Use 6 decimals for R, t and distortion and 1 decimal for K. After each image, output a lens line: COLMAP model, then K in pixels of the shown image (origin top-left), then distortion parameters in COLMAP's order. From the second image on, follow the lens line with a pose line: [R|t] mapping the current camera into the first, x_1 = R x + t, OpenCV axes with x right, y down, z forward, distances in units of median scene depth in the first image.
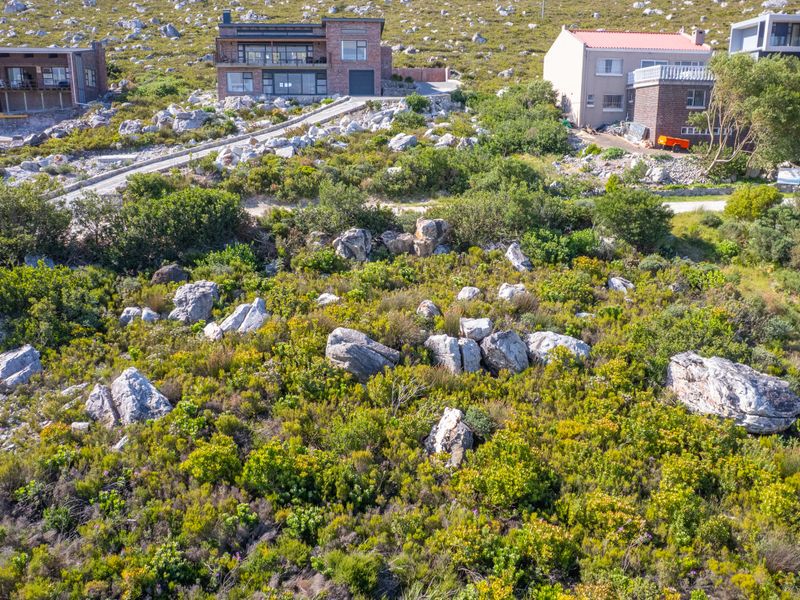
lens RADIAL K [[681.0, 0, 402.0], [0, 681.0, 306.8], [0, 0, 1]] dist [-0.055093, 0.024950]
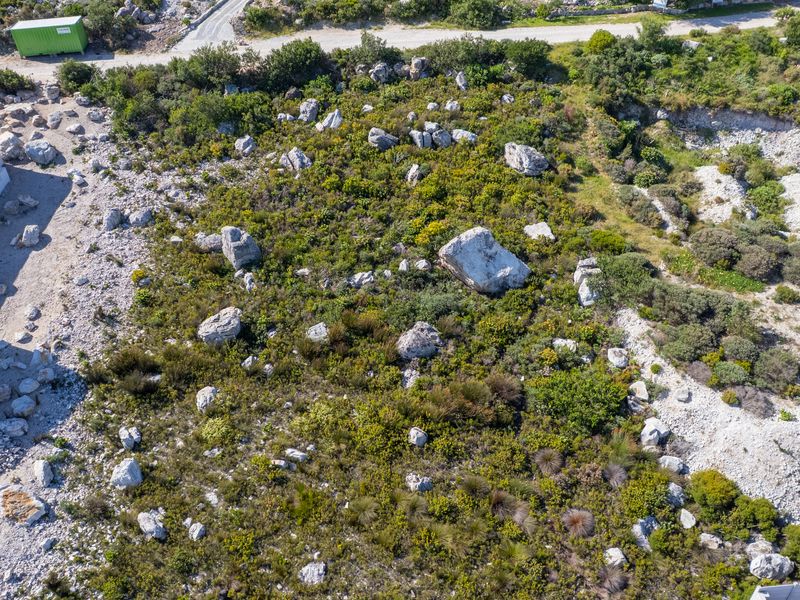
lens RADIAL K [[700.3, 0, 382.9], [0, 700.3, 308.0], [0, 0, 1]] dist [-0.058878, 0.032962]
pose [[0.997487, 0.025047, -0.066278, 0.090403], [0.004691, 0.910036, 0.414503, -0.307871], [0.070697, -0.413772, 0.907631, -1.127998]]
